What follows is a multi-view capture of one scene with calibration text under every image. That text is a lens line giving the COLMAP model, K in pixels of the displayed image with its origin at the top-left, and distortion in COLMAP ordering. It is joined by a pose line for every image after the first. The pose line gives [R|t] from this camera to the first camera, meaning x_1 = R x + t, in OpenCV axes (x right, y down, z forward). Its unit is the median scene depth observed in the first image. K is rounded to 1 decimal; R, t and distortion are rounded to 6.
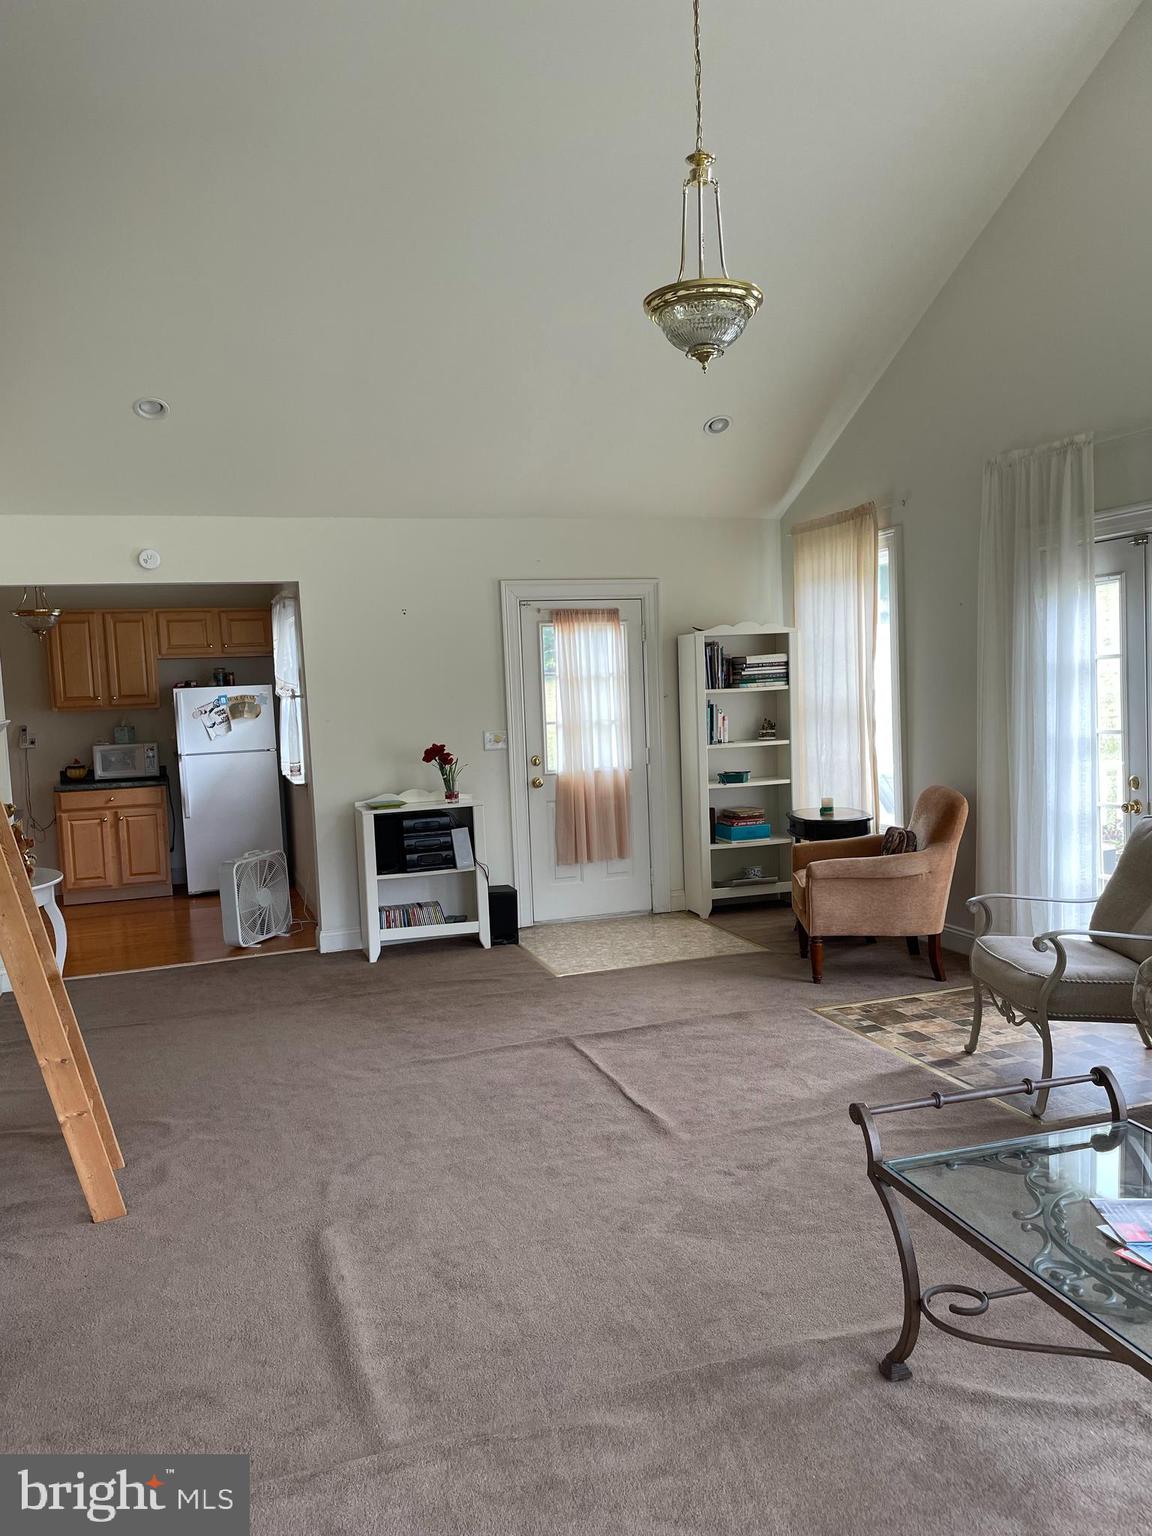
lens RADIAL K [[1168.8, 0, 583.9], [0, 1168.8, 780.5], [0, 0, 1]] dist [0.079424, -0.109951]
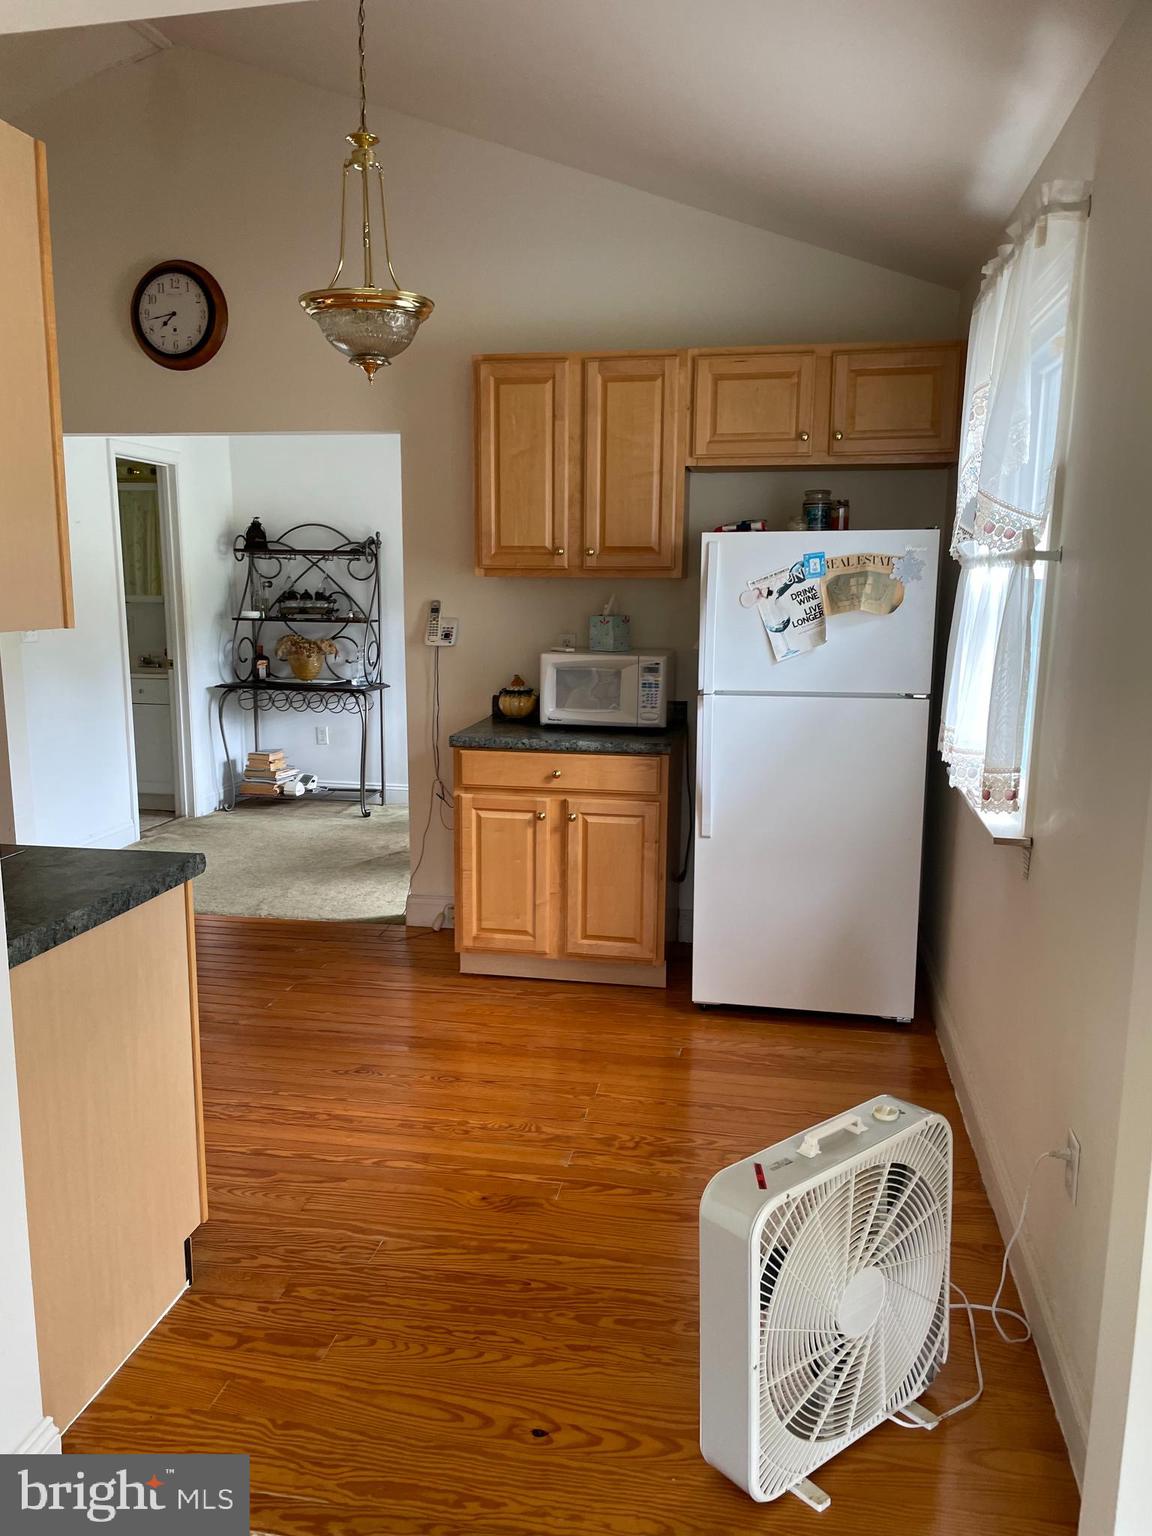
lens RADIAL K [[1168.8, 0, 580.1], [0, 1168.8, 791.3], [0, 0, 1]] dist [0.079424, -0.109951]
pose [[0.871259, 0.135004, -0.471892, -0.174577], [-0.084056, 0.988265, 0.127540, -0.036005], [0.483573, -0.071455, 0.872383, 0.599787]]
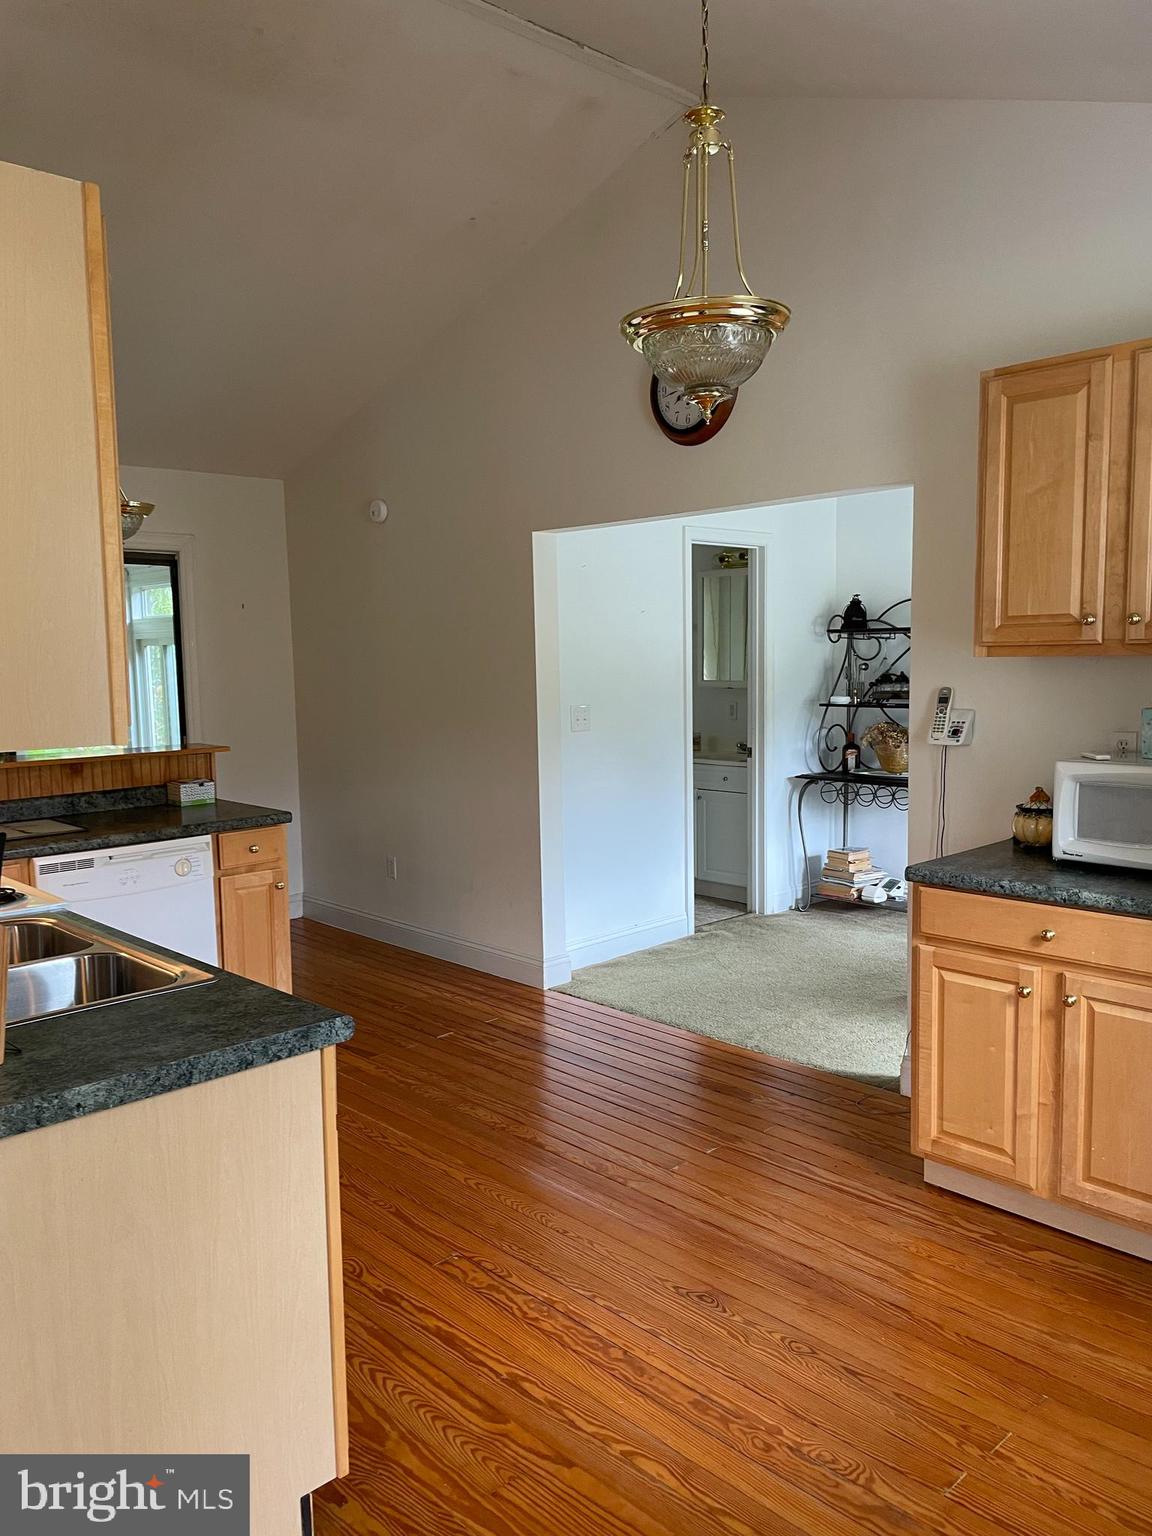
lens RADIAL K [[1168.8, 0, 564.7], [0, 1168.8, 782.7], [0, 0, 1]] dist [0.079424, -0.109951]
pose [[0.412531, 0.131726, -0.901369, -0.168130], [-0.076055, 0.991015, 0.110019, -0.050206], [0.907763, 0.023167, 0.418843, 0.736990]]
